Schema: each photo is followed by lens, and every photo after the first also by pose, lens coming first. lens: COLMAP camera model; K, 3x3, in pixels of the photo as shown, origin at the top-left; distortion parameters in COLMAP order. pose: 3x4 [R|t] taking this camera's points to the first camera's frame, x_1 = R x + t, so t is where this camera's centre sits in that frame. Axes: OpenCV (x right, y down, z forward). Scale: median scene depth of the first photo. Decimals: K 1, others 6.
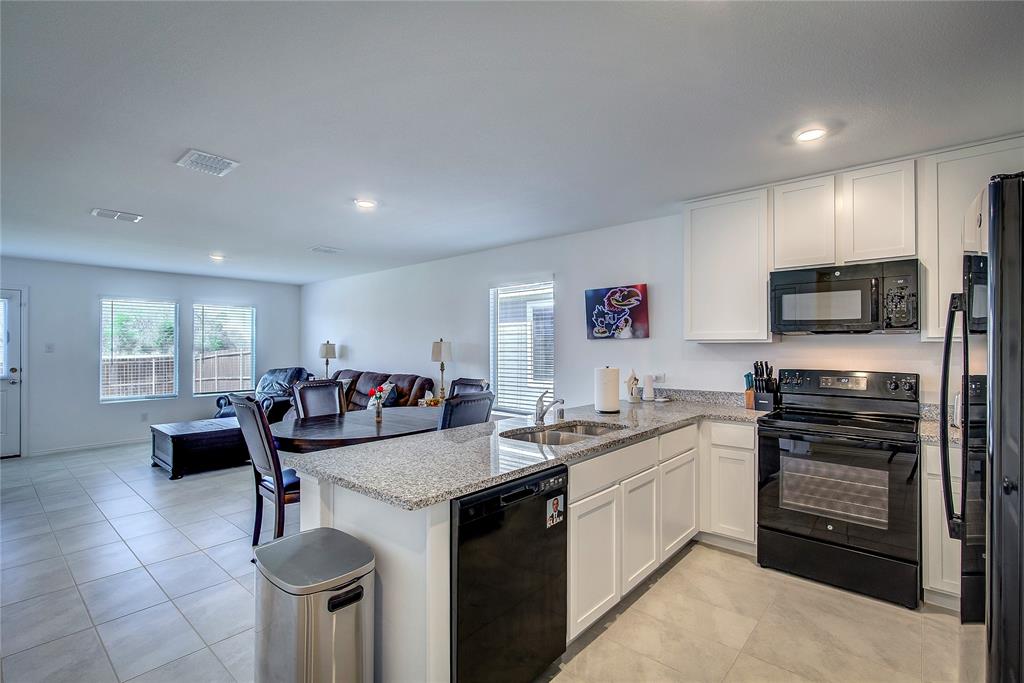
lens RADIAL K [[467.1, 0, 514.5], [0, 467.1, 344.0], [0, 0, 1]] dist [-0.000898, 0.000643]
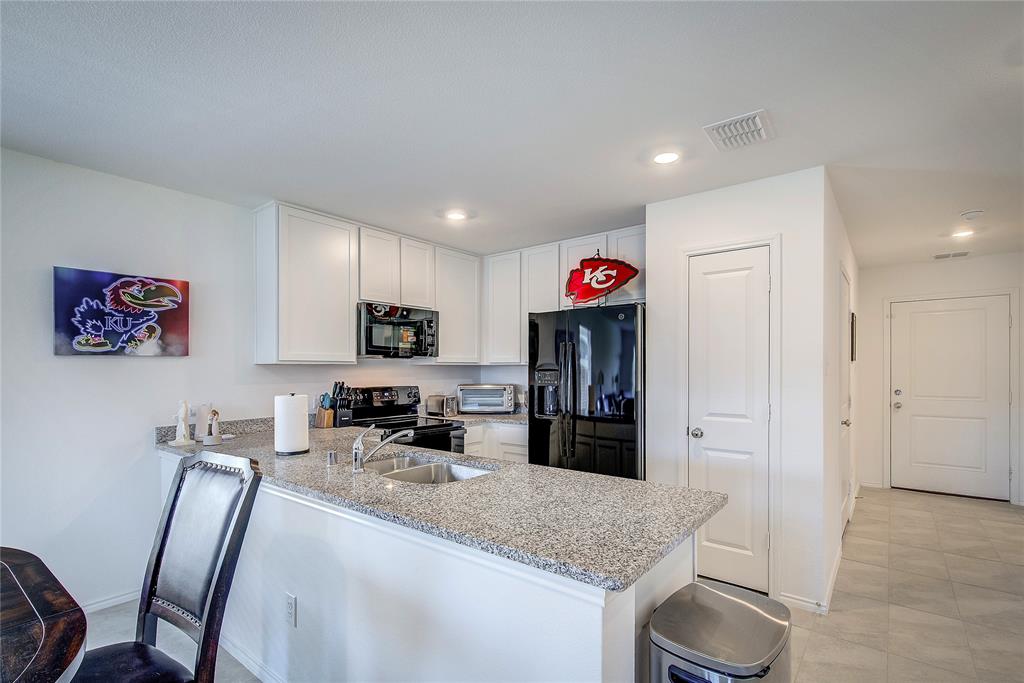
lens RADIAL K [[474.8, 0, 512.4], [0, 474.8, 365.8], [0, 0, 1]] dist [-0.001040, -0.000327]
pose [[-0.044811, 0.002074, 0.998993, -0.461264], [-0.006178, 0.999978, -0.002353, 0.000558], [-0.998976, -0.006277, -0.044797, 0.514479]]
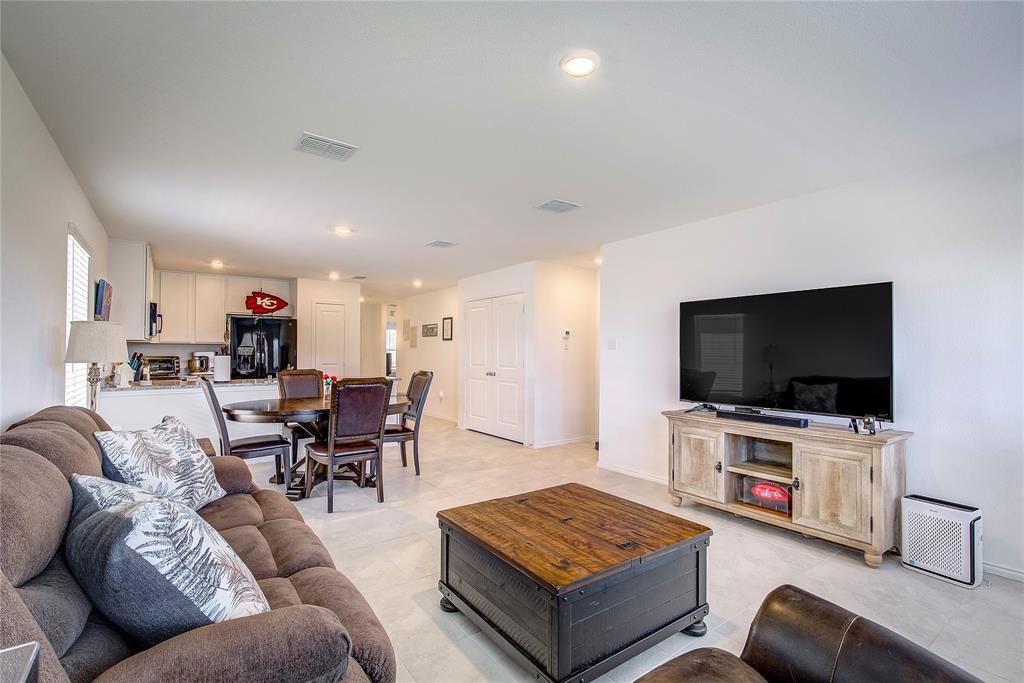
lens RADIAL K [[467.1, 0, 514.5], [0, 467.1, 344.0], [0, 0, 1]] dist [-0.000898, 0.000643]
pose [[-0.975636, 0.003924, 0.219360, -0.915778], [-0.002477, 0.999579, -0.028898, 0.041865], [-0.219381, -0.028737, -0.975216, 1.843978]]
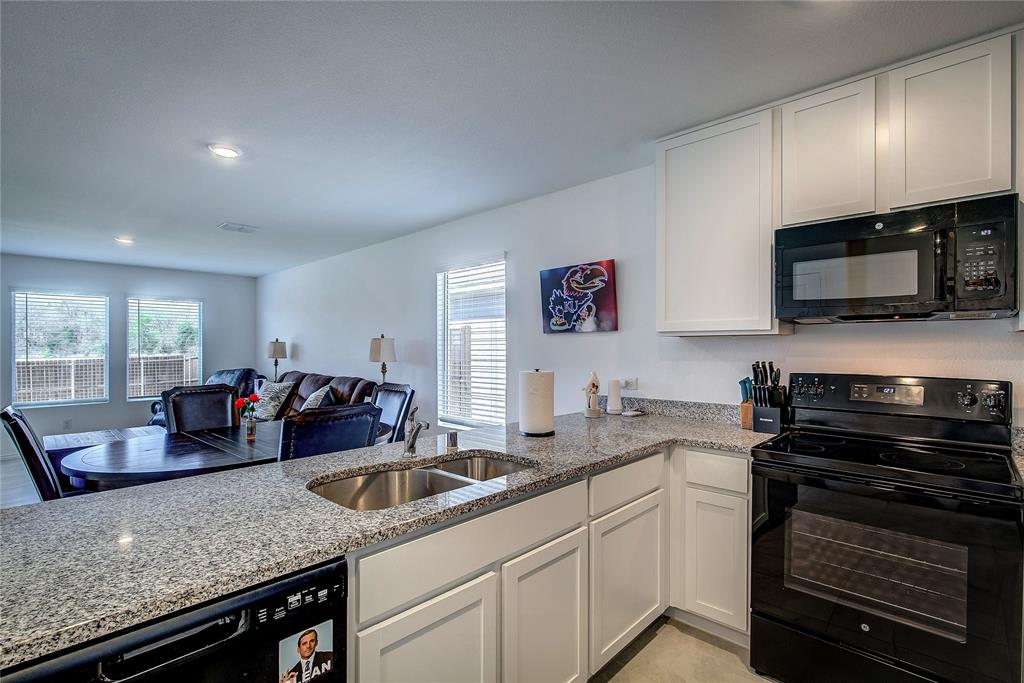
lens RADIAL K [[476.6, 0, 507.3], [0, 476.6, 348.9], [0, 0, 1]] dist [0.002604, 0.000807]
pose [[0.998883, -0.000923, -0.047253, 0.142341], [0.001405, 0.999947, 0.010183, 0.008007], [0.047241, -0.010238, 0.998831, 0.213988]]
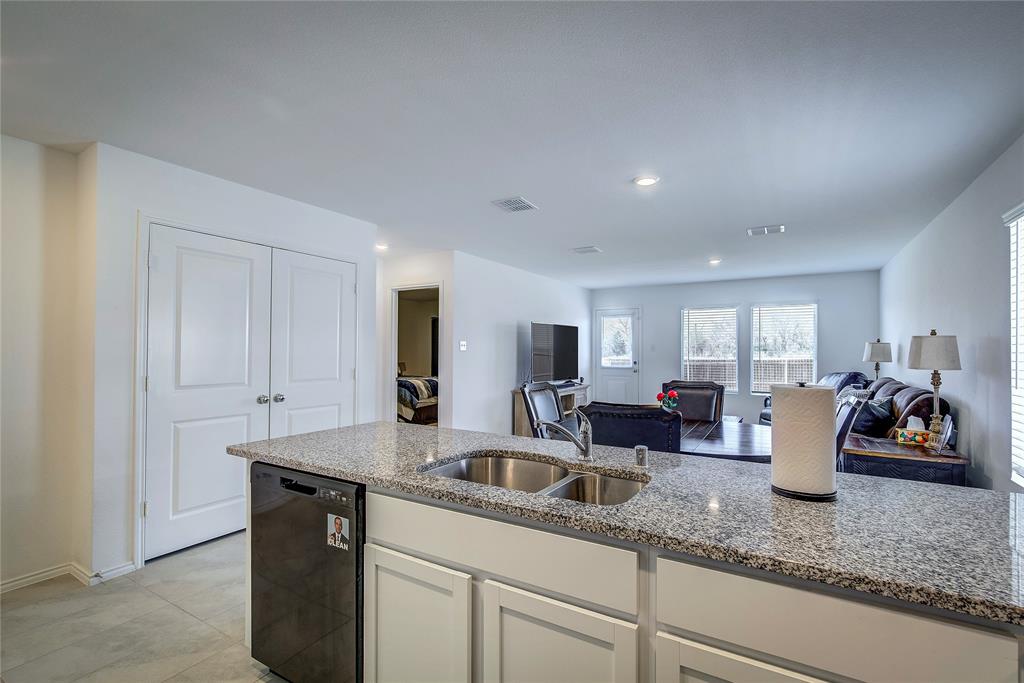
lens RADIAL K [[462.6, 0, 512.0], [0, 462.6, 341.5], [0, 0, 1]] dist [0.000216, 0.000124]
pose [[0.177070, -0.016095, -0.984067, 0.419365], [0.005294, 0.999867, -0.015401, 0.012025], [0.984184, -0.002483, 0.177132, 0.502098]]
